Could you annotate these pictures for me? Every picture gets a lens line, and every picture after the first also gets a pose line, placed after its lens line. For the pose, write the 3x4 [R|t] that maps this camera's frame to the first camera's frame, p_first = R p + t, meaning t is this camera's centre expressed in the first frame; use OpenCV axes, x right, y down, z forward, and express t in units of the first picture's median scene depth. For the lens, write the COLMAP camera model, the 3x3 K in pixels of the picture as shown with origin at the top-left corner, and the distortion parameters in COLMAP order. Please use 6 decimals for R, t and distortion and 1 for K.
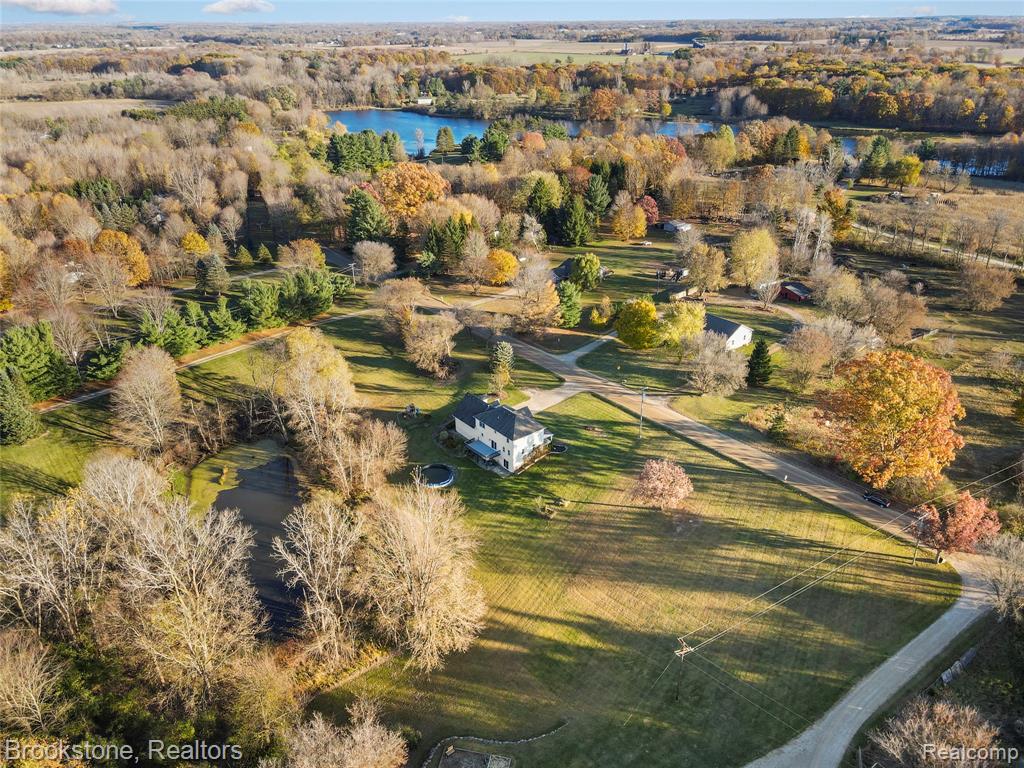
lens RADIAL K [[756.4, 0, 495.5], [0, 756.4, 376.8], [0, 0, 1]] dist [0.001493, 0.005406]
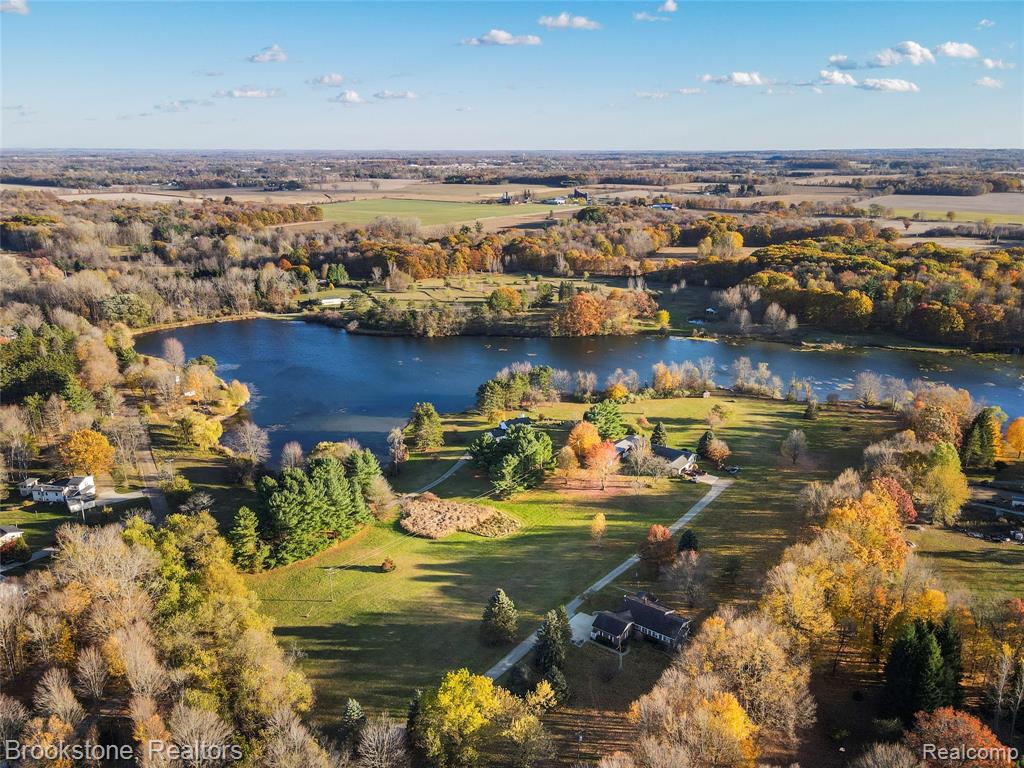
lens RADIAL K [[756.4, 0, 495.5], [0, 756.4, 376.8], [0, 0, 1]] dist [0.001493, 0.005406]
pose [[0.977608, -0.051811, 0.203954, -0.077600], [0.080596, 0.987499, -0.135461, -0.149621], [-0.194386, 0.148865, 0.969563, 0.212759]]
